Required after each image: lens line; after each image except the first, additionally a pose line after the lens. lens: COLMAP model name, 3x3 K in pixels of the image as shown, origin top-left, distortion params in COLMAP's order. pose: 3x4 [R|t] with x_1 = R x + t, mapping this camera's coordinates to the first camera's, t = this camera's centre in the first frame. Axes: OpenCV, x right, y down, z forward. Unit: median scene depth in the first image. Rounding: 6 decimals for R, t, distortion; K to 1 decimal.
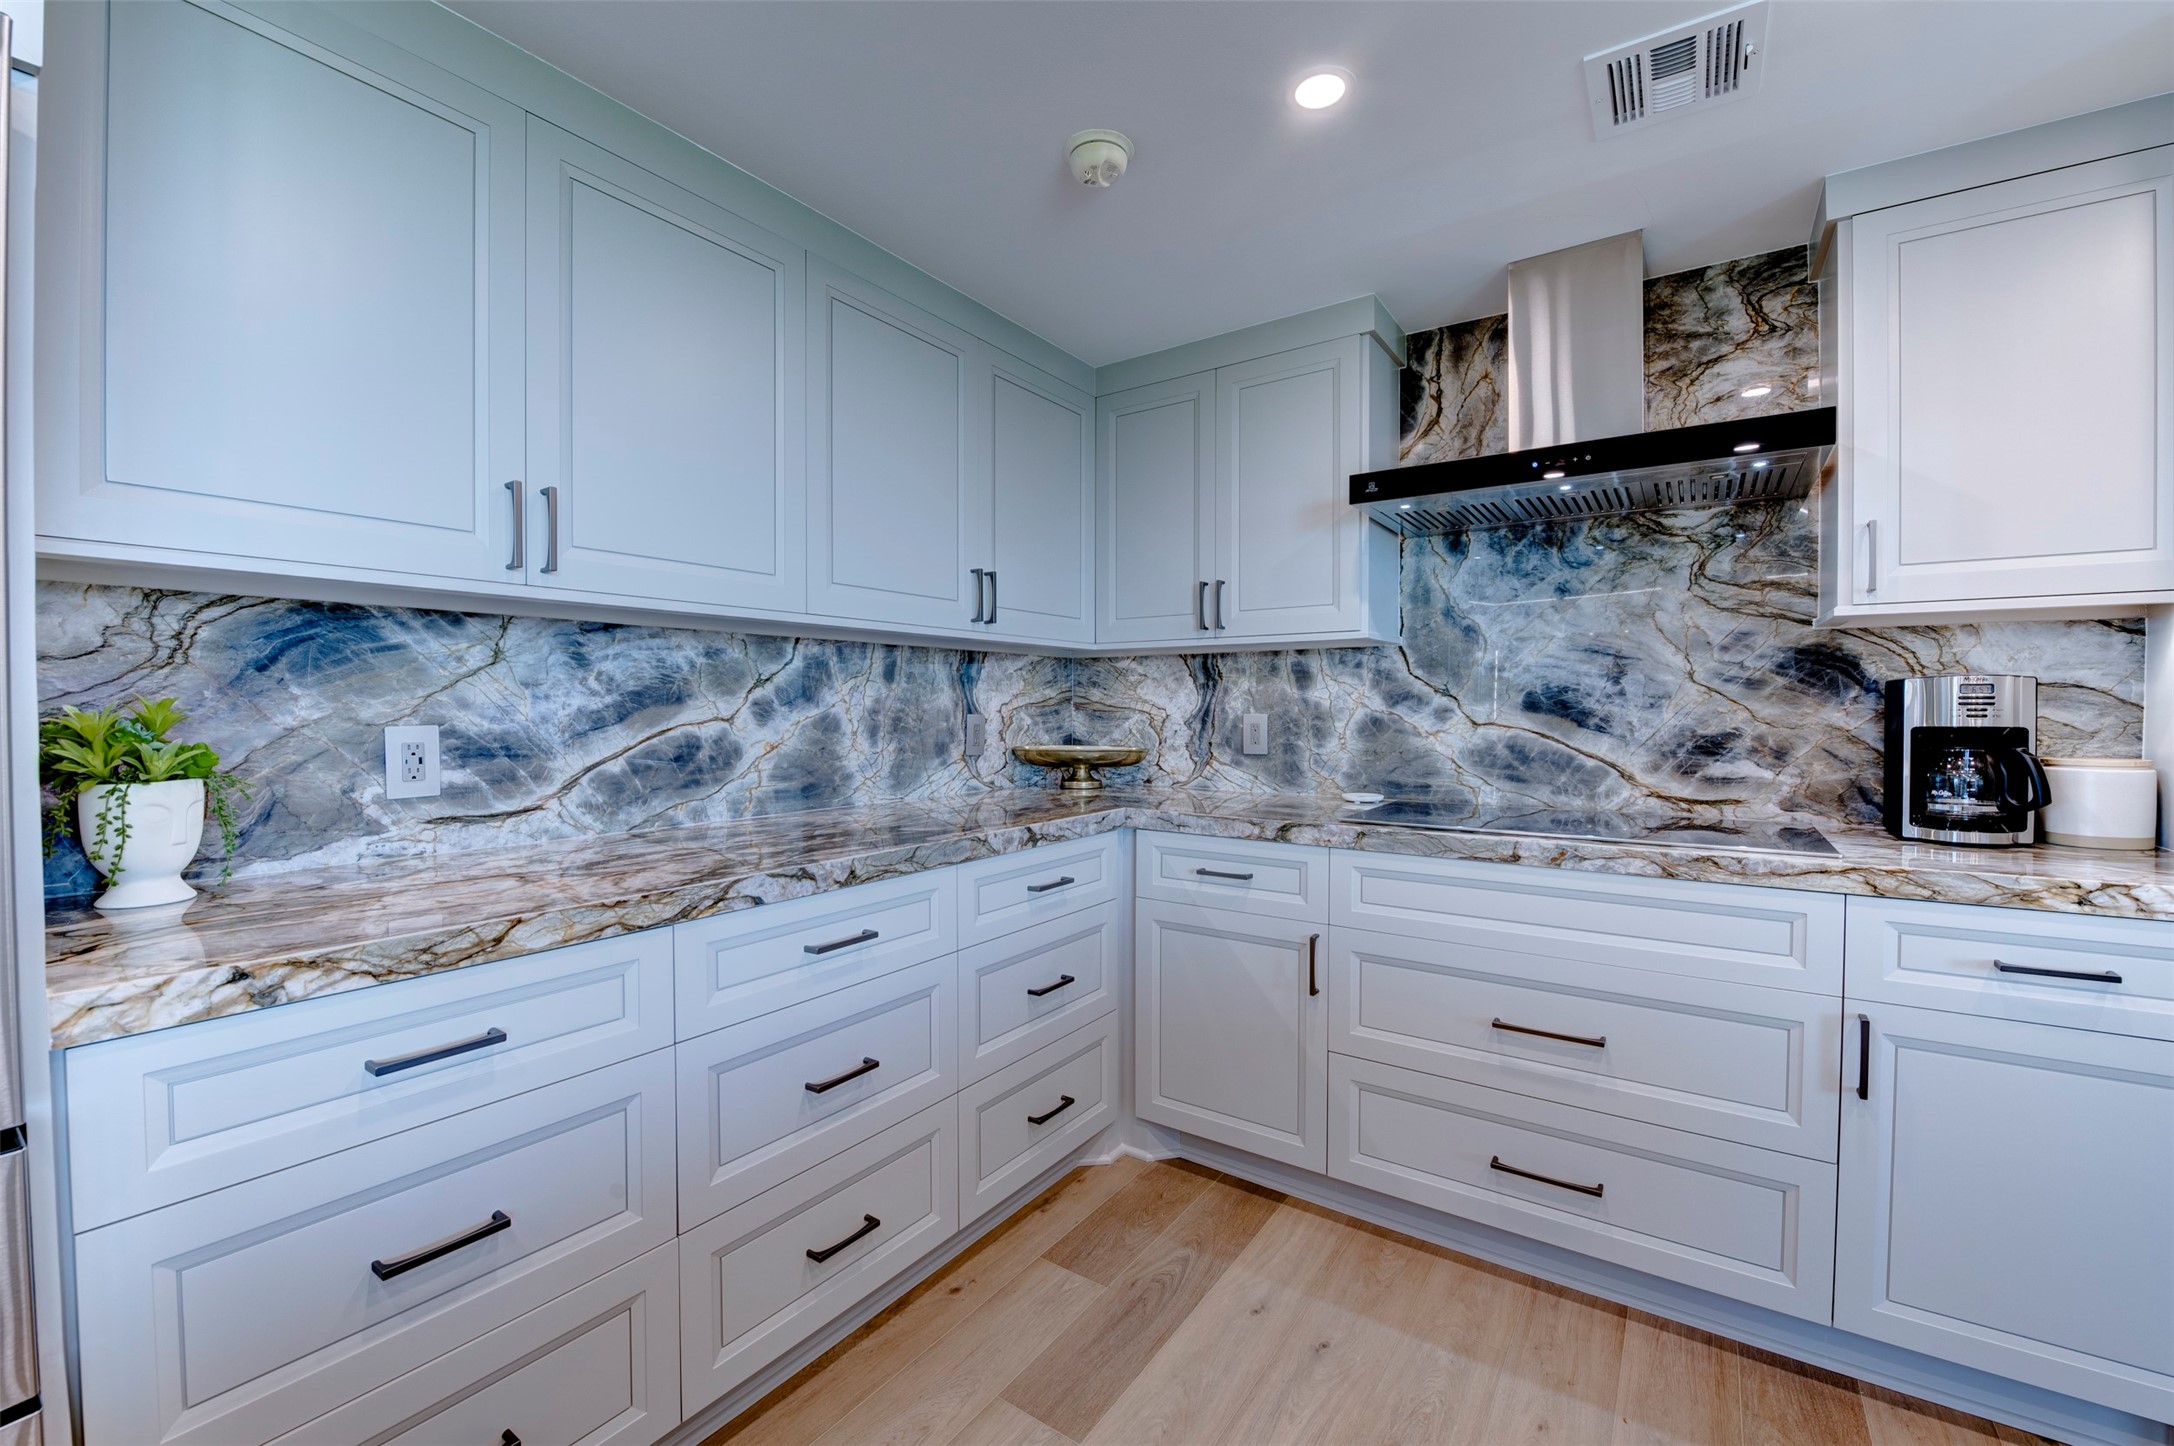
lens RADIAL K [[880.8, 0, 1087.0], [0, 880.8, 723.0], [0, 0, 1]] dist [-0.019932, -0.000329]
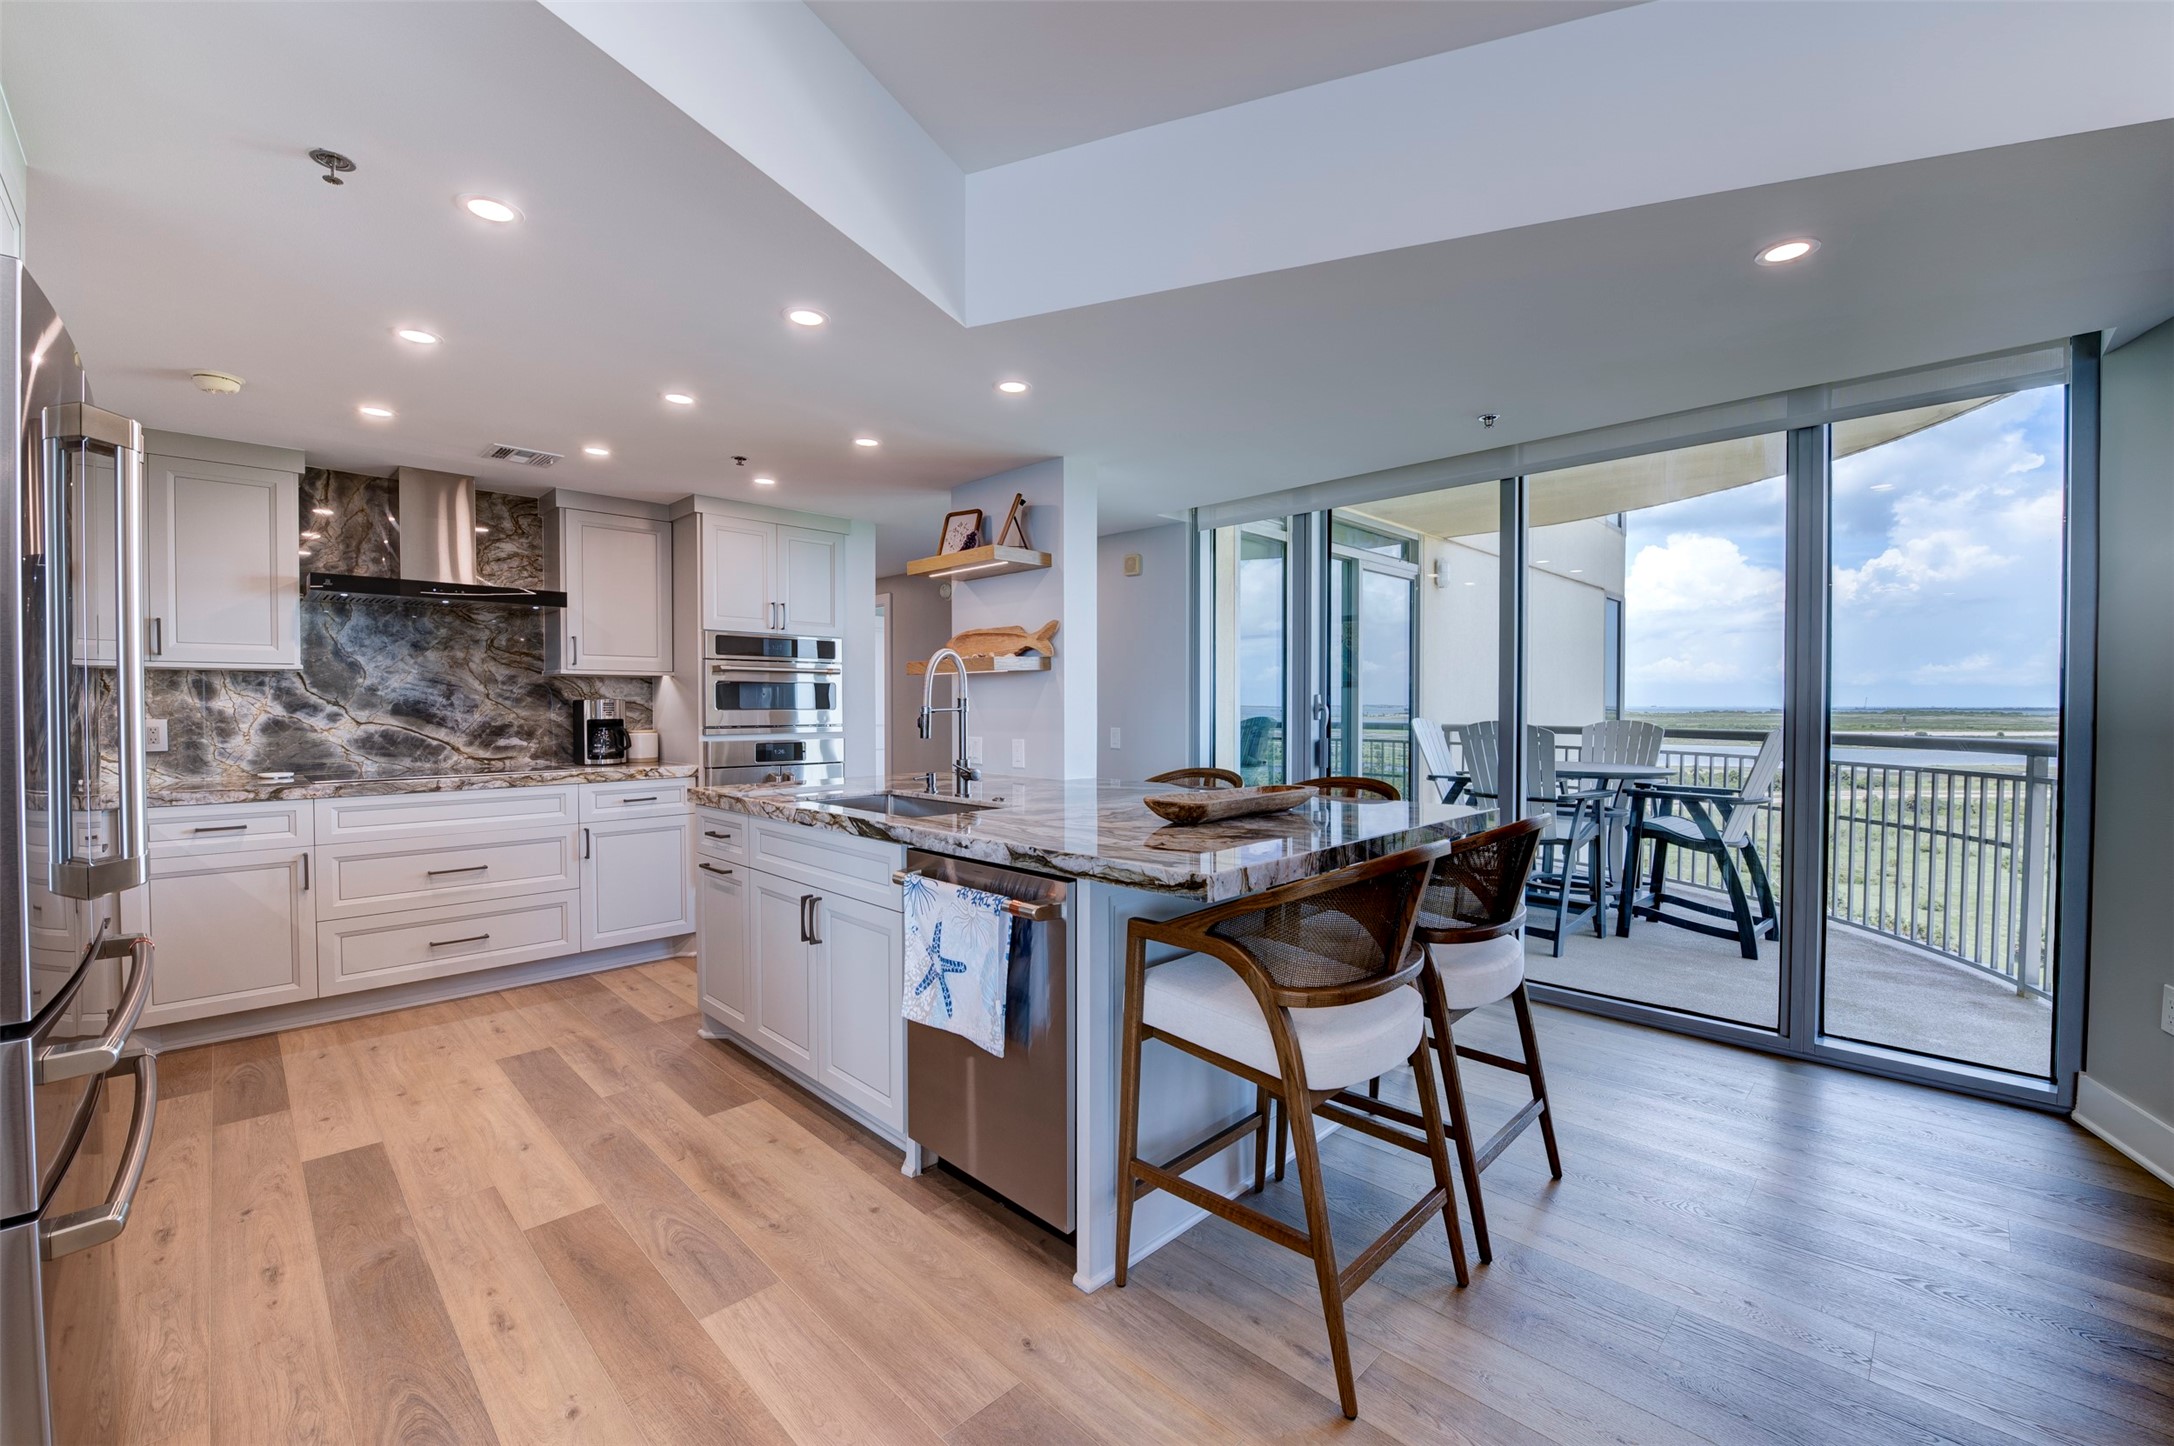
lens RADIAL K [[883.3, 0, 1087.0], [0, 883.3, 723.0], [0, 0, 1]] dist [-0.018215, -0.000380]
pose [[0.180960, -0.020697, 0.983273, -1.105579], [0.018496, 0.999673, 0.017639, -0.003057], [-0.983316, 0.014994, 0.181284, -0.757536]]
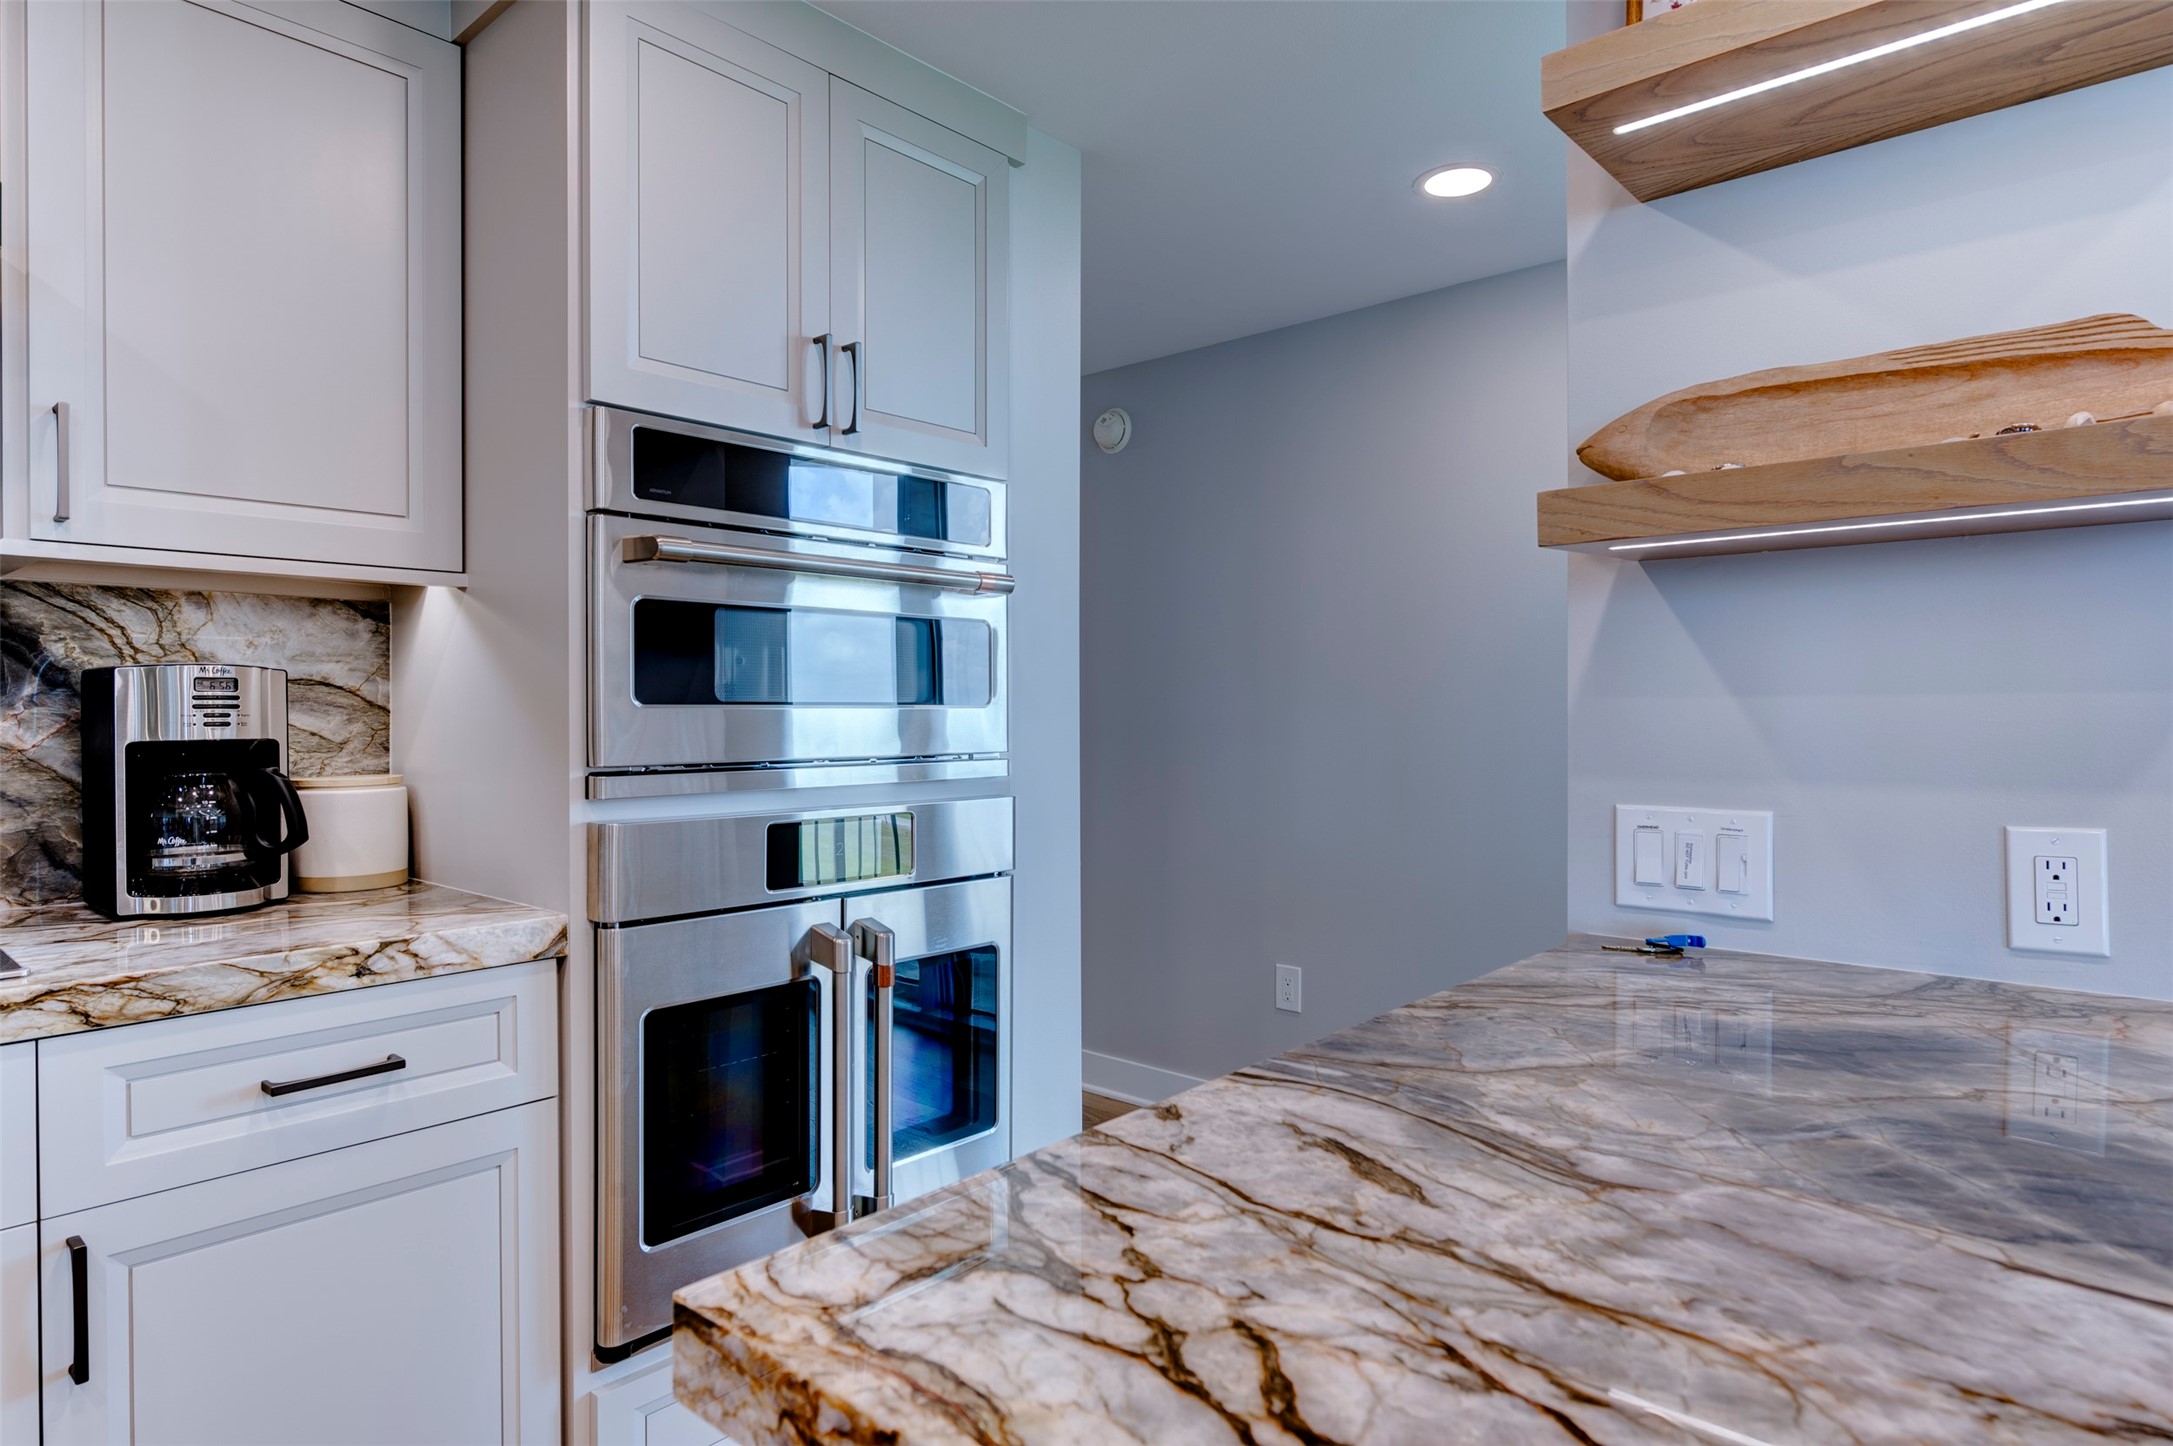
lens RADIAL K [[1232.1, 0, 1086.5], [0, 1232.1, 723.0], [0, 0, 1]] dist [-0.002348, 0.000650]
pose [[0.123584, -0.010822, 0.992275, 0.121446], [0.020182, 0.999761, 0.008390, -0.002816], [-0.992129, 0.018989, 0.123773, 0.159853]]
